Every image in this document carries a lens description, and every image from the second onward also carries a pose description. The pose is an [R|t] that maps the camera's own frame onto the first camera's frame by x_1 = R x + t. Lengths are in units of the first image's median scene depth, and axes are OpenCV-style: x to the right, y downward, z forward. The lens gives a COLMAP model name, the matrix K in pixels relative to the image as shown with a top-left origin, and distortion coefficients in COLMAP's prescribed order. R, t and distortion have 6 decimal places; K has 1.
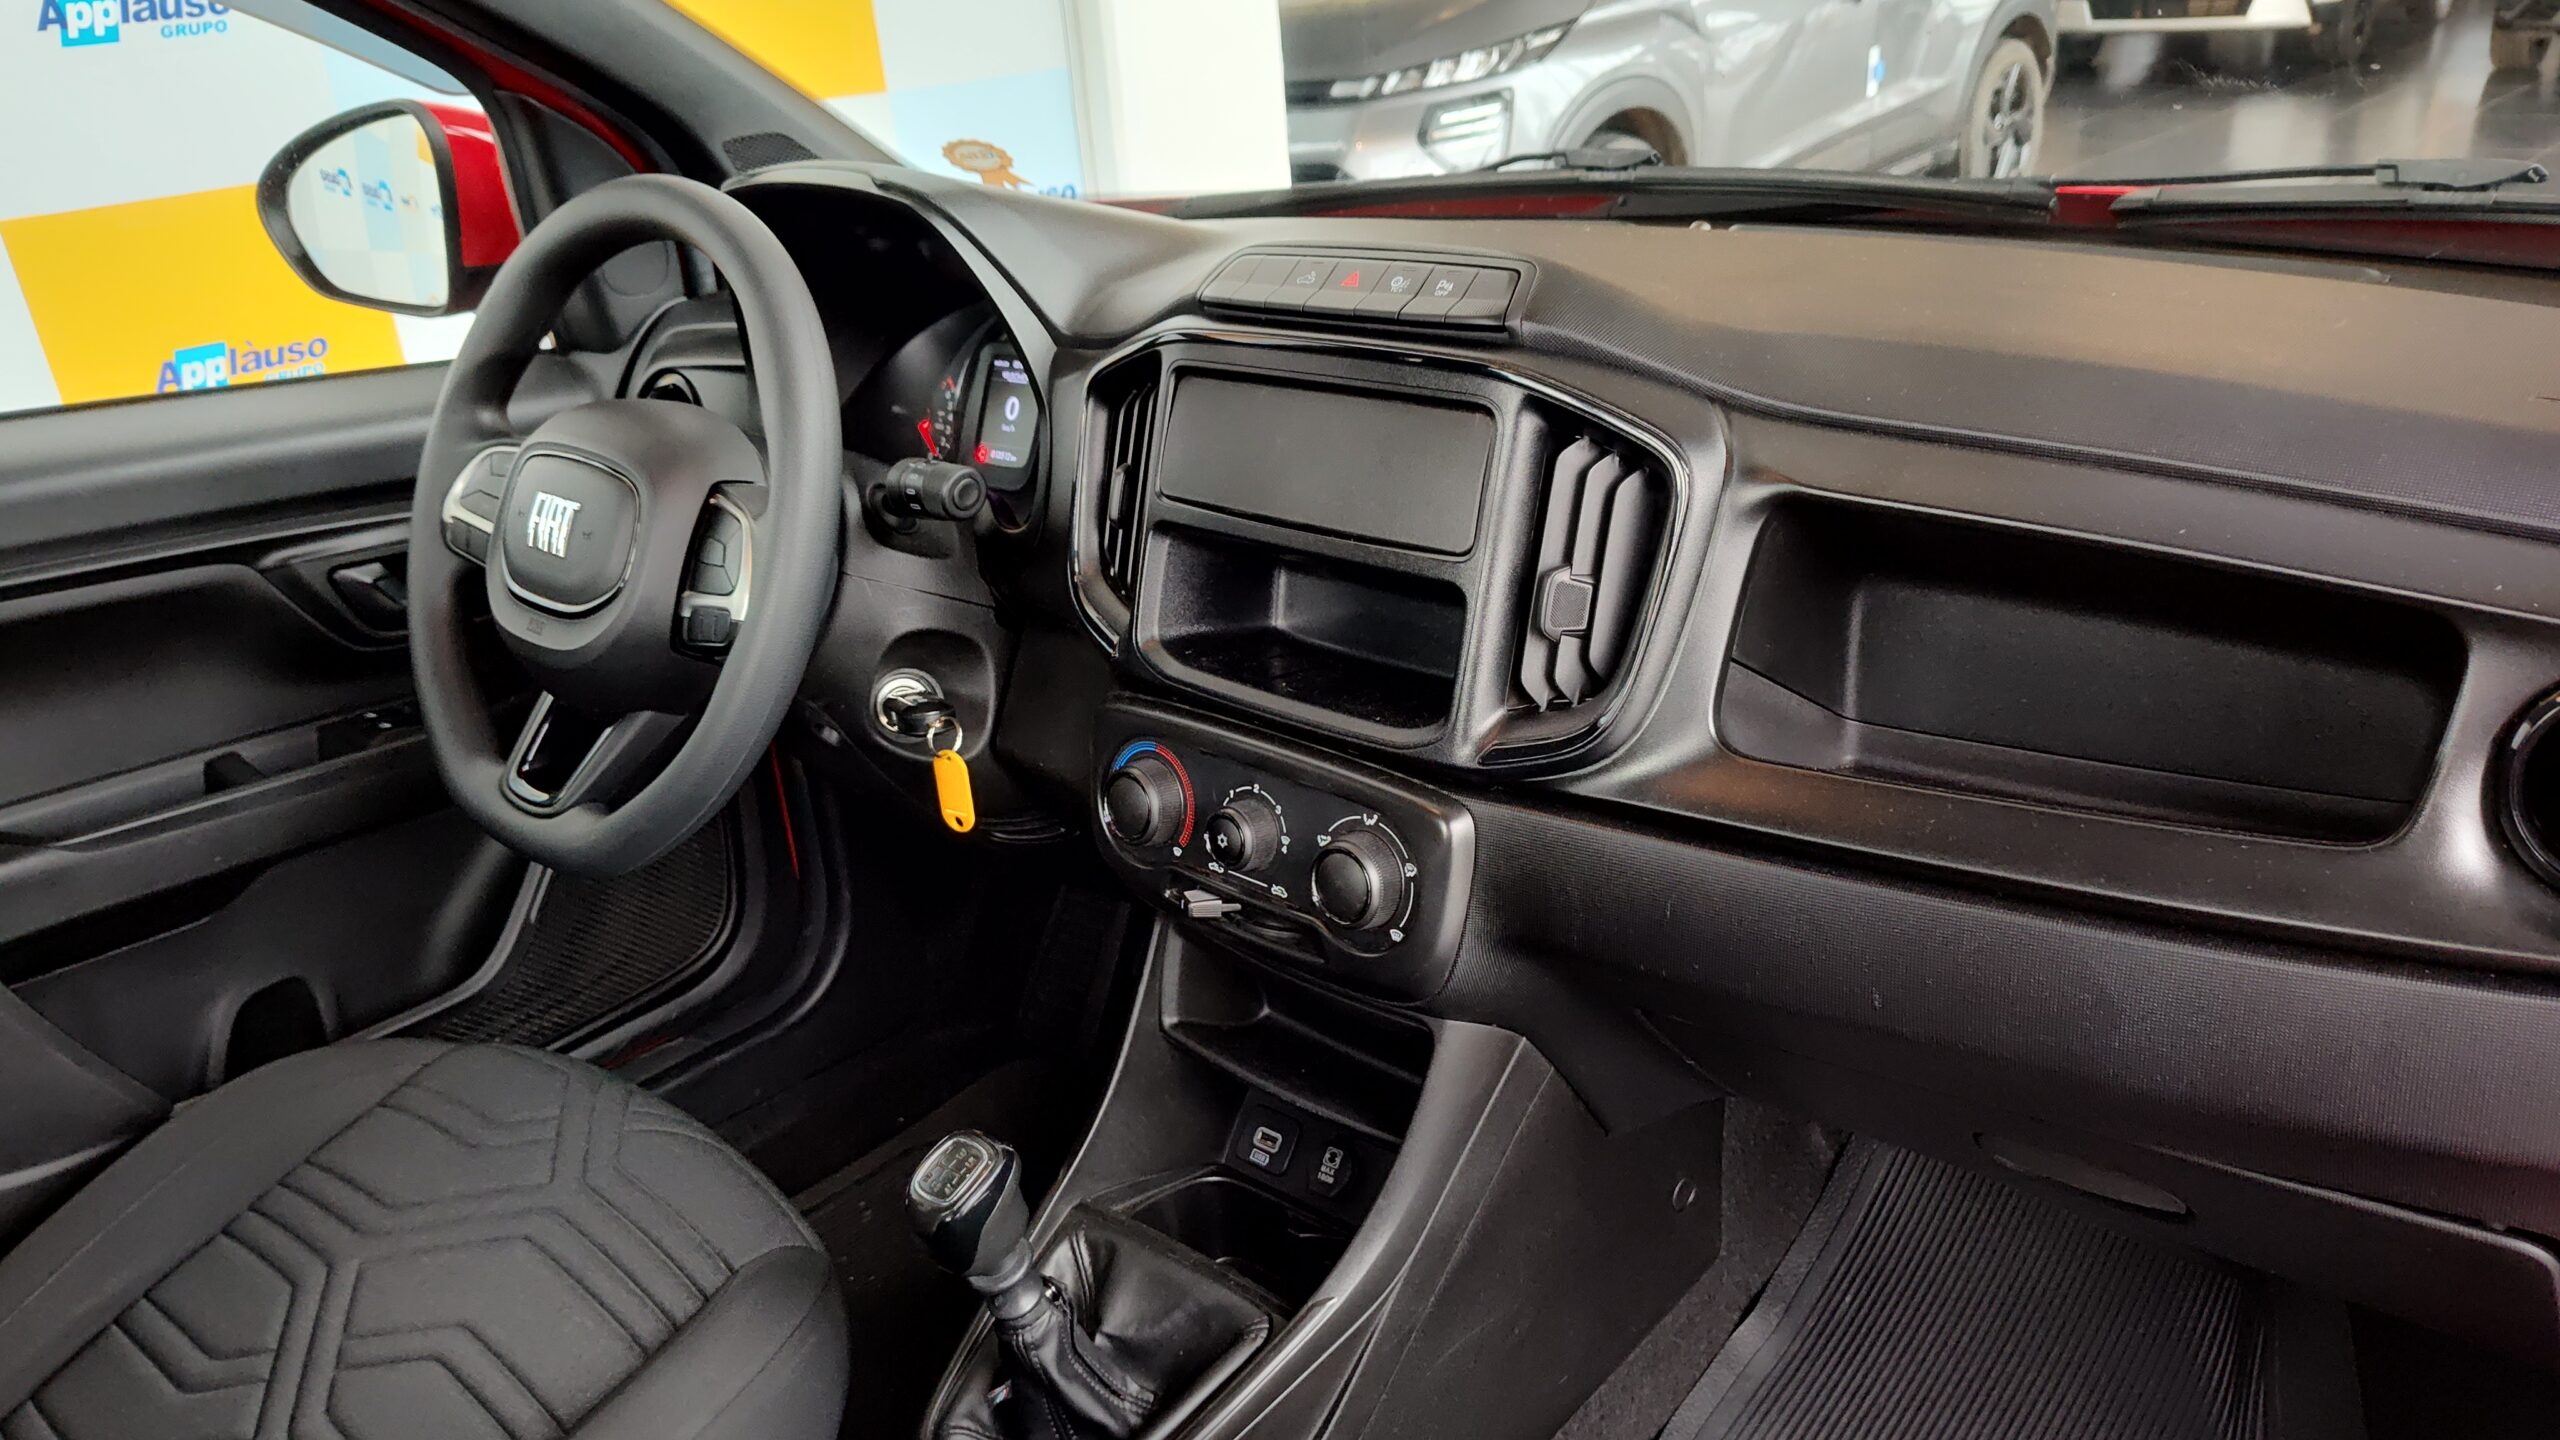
lens RADIAL K [[1753.6, 0, 1269.1], [0, 1753.6, 727.4], [0, 0, 1]] dist [0.019678, -0.030409]
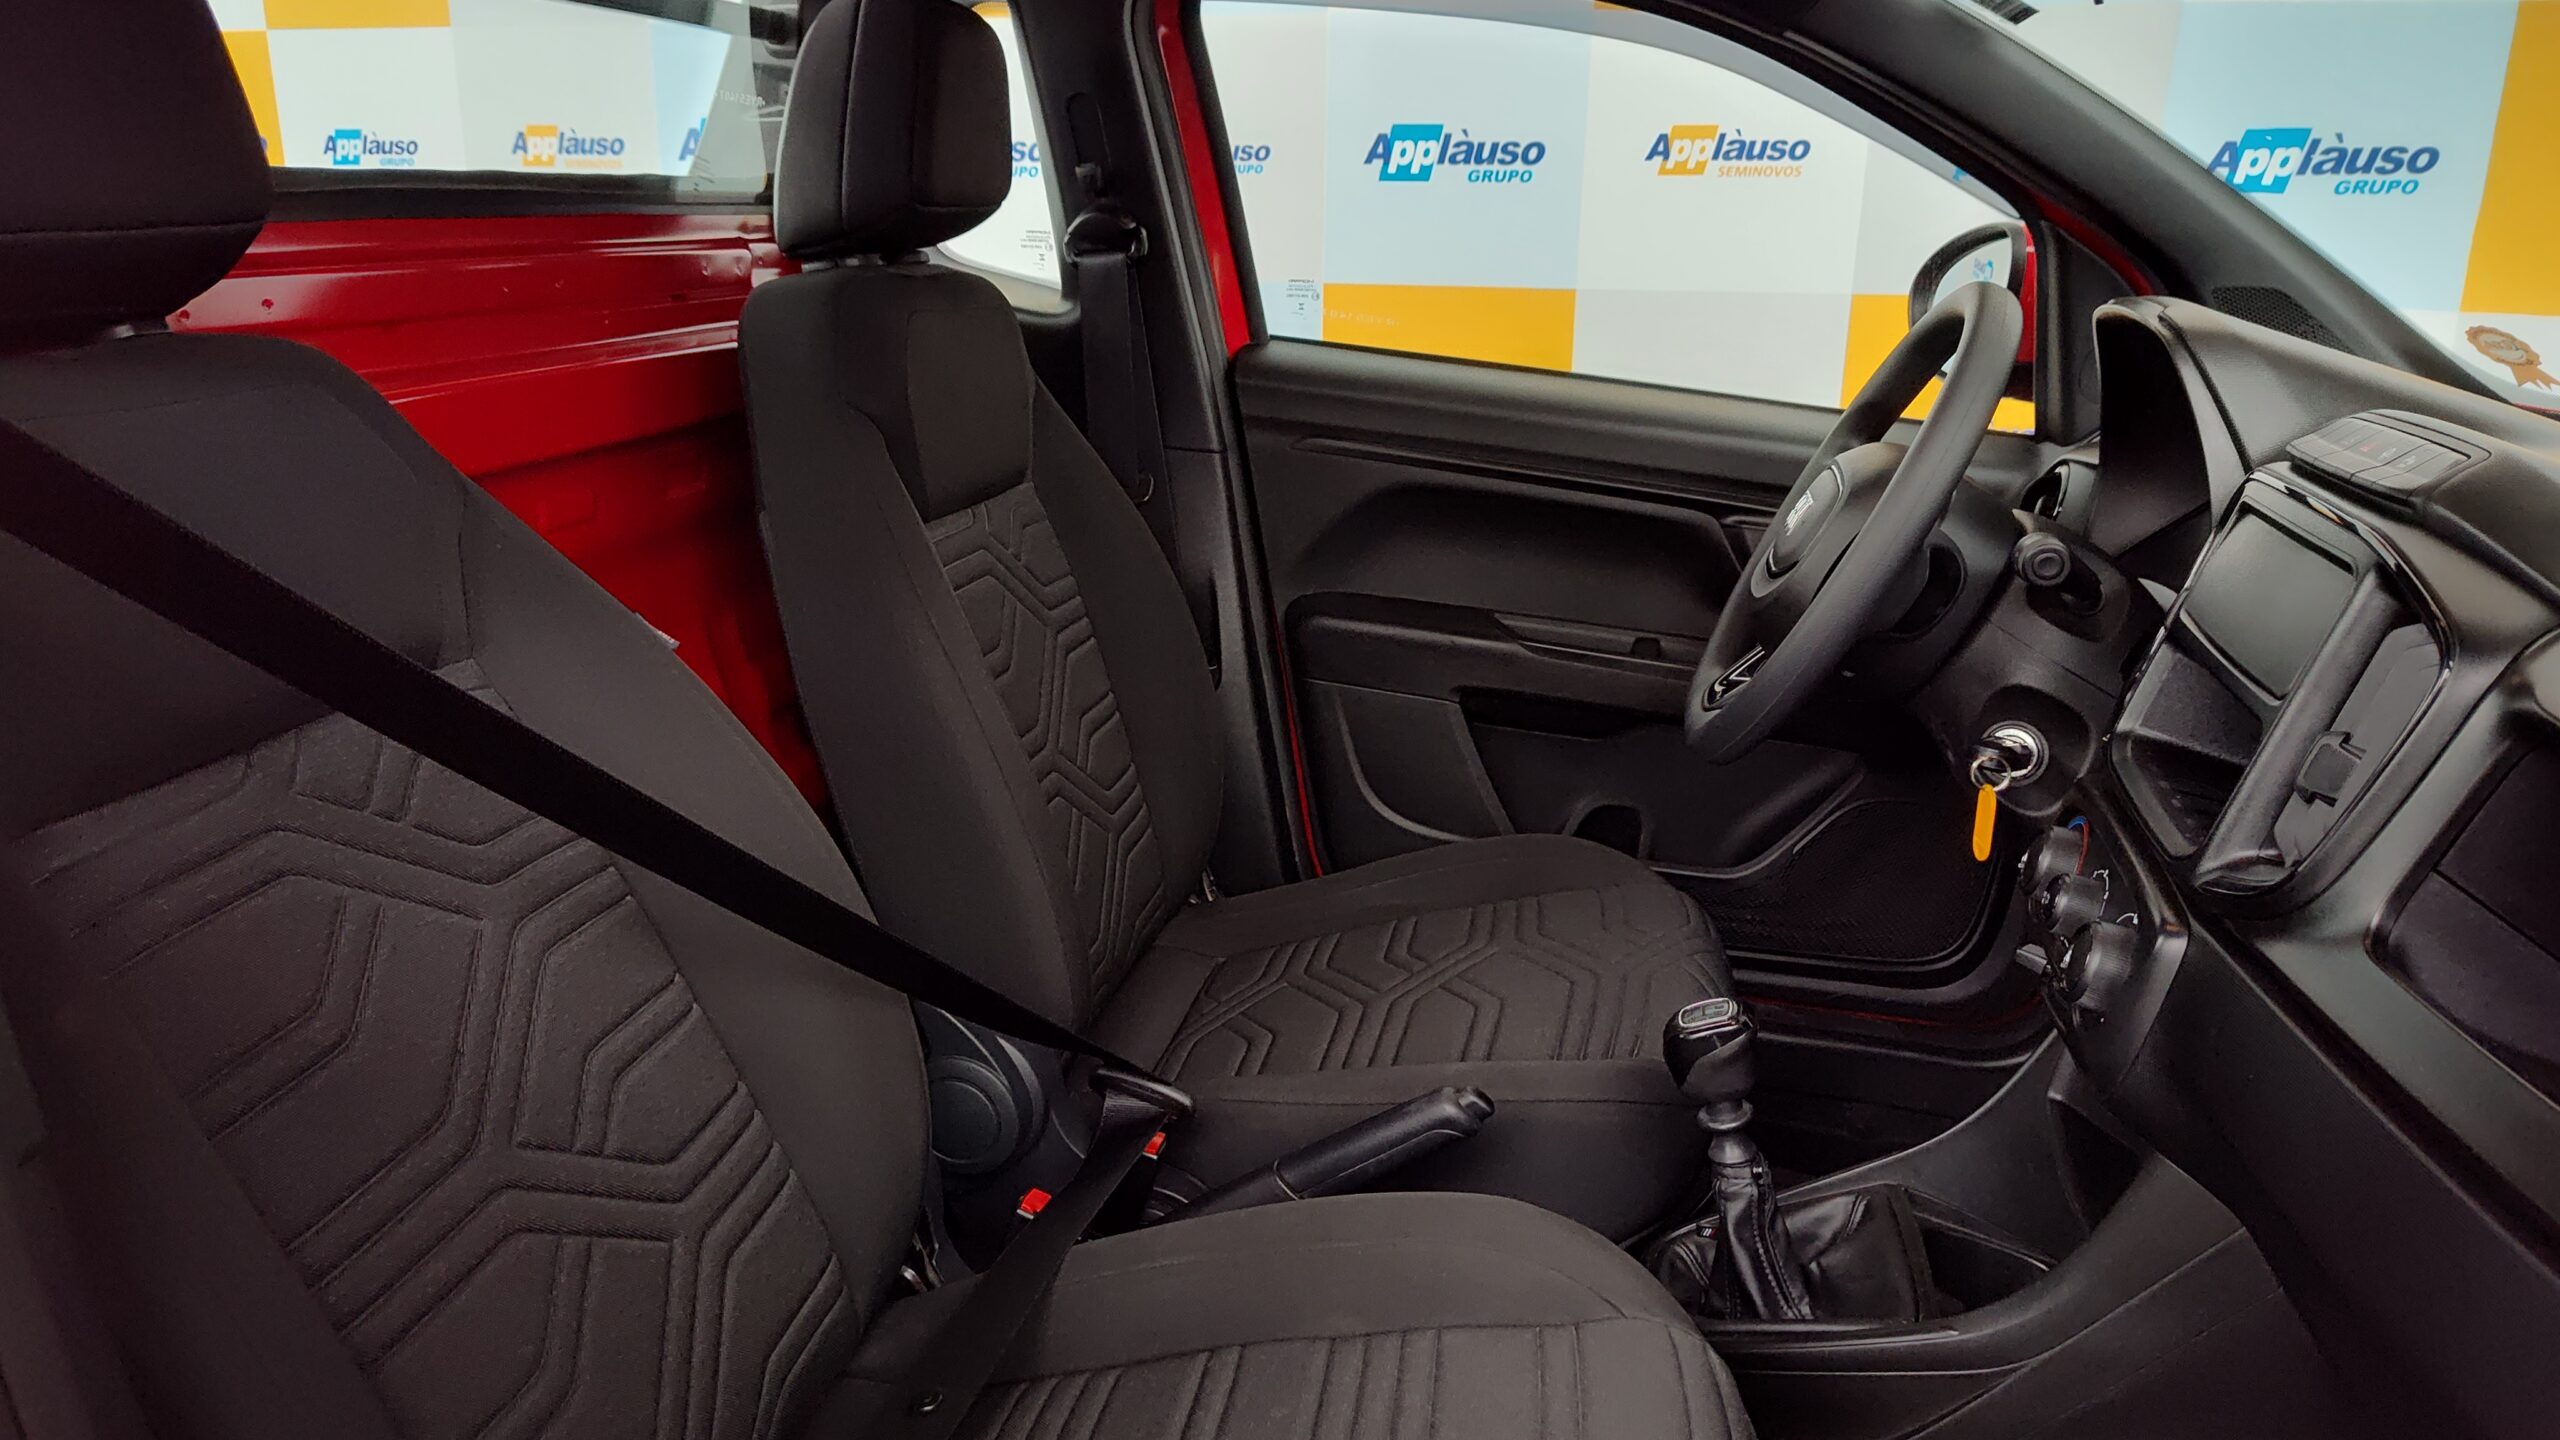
lens RADIAL K [[1718.6, 0, 1274.1], [0, 1718.6, 712.4], [0, 0, 1]] dist [0.020819, -0.032368]
pose [[0.484551, 0.335877, -0.807711, 0.472493], [-0.406161, 0.904170, 0.132329, 0.010743], [0.774754, 0.263940, 0.574536, -0.027115]]
